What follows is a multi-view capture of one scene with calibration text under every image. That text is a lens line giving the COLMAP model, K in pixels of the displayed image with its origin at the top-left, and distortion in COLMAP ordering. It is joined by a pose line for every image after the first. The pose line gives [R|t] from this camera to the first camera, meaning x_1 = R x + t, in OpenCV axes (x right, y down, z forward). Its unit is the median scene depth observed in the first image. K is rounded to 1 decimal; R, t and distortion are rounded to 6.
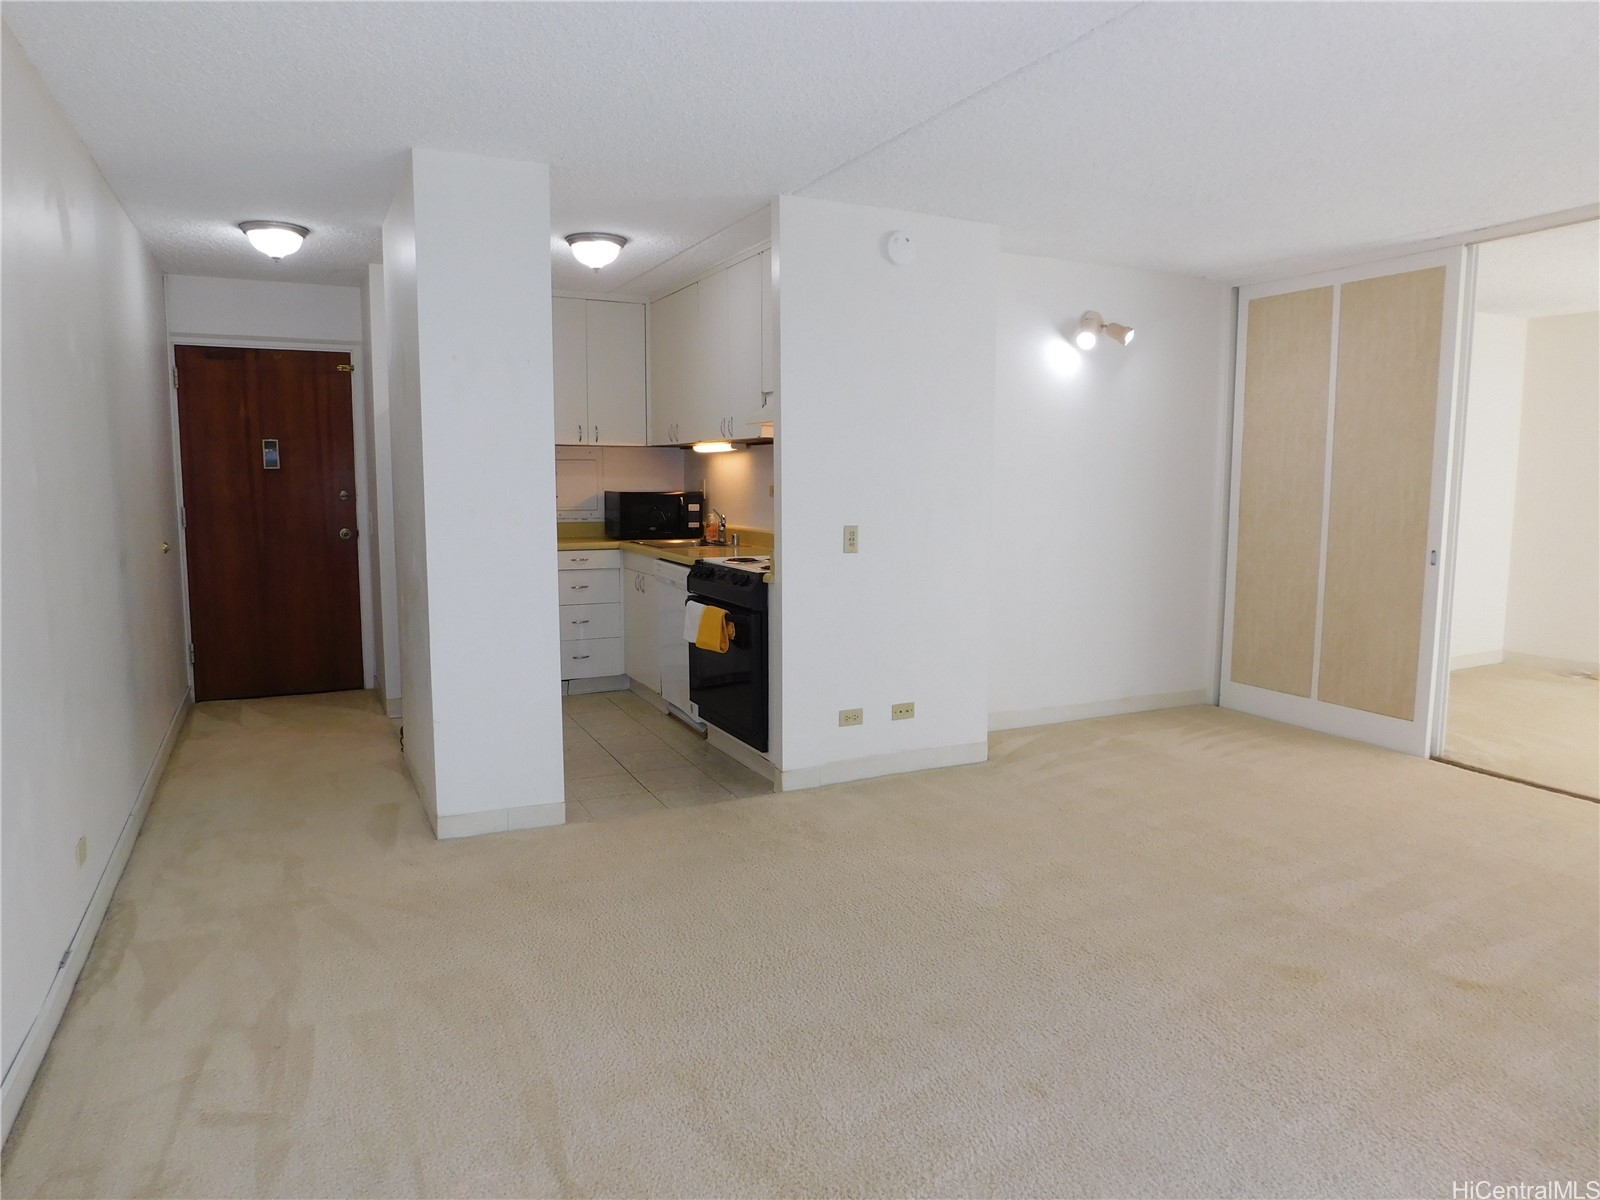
lens RADIAL K [[1077.7, 0, 800.9], [0, 1077.7, 597.2], [0, 0, 1]] dist [-0.032038, 0.025130]
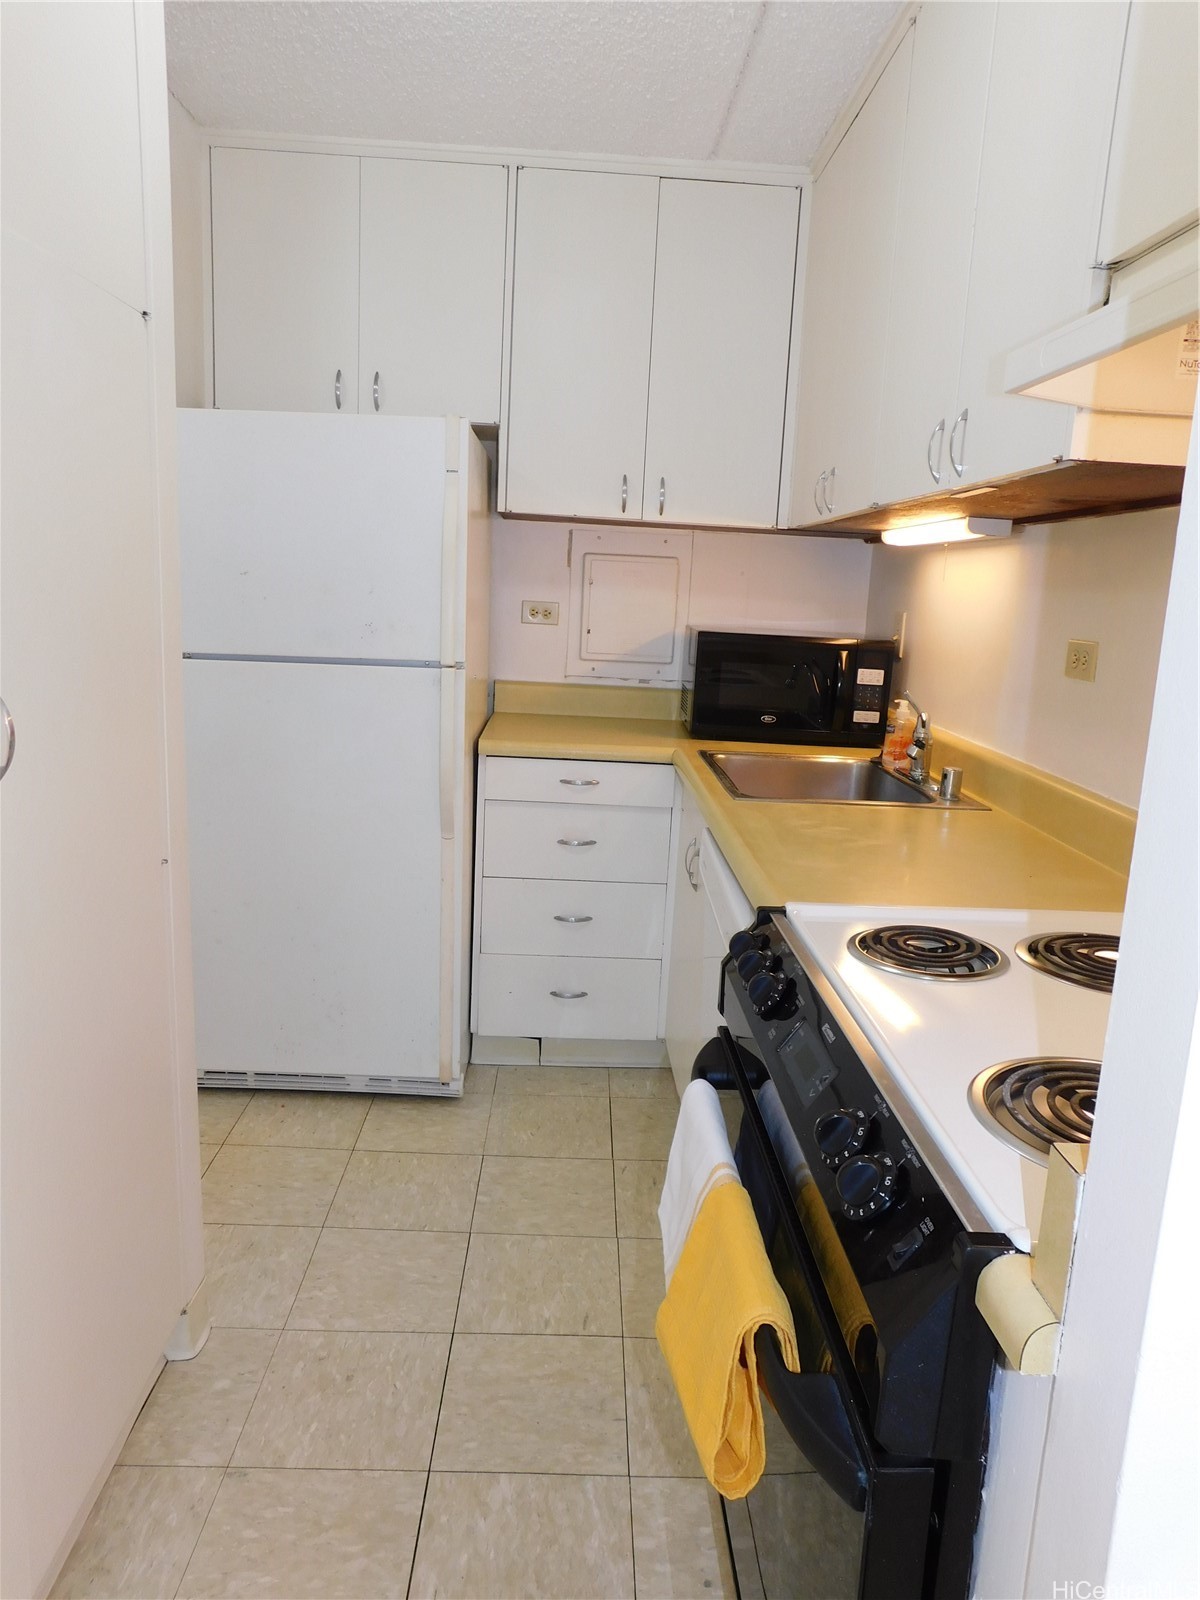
lens RADIAL K [[1077.7, 0, 608.5], [0, 1077.7, 804.6], [0, 0, 1]] dist [-0.032038, 0.025130]
pose [[0.914761, 0.123347, -0.384704, -0.023986], [-0.093844, 0.991080, 0.094623, -0.065278], [0.392944, -0.050455, 0.918177, 0.575174]]
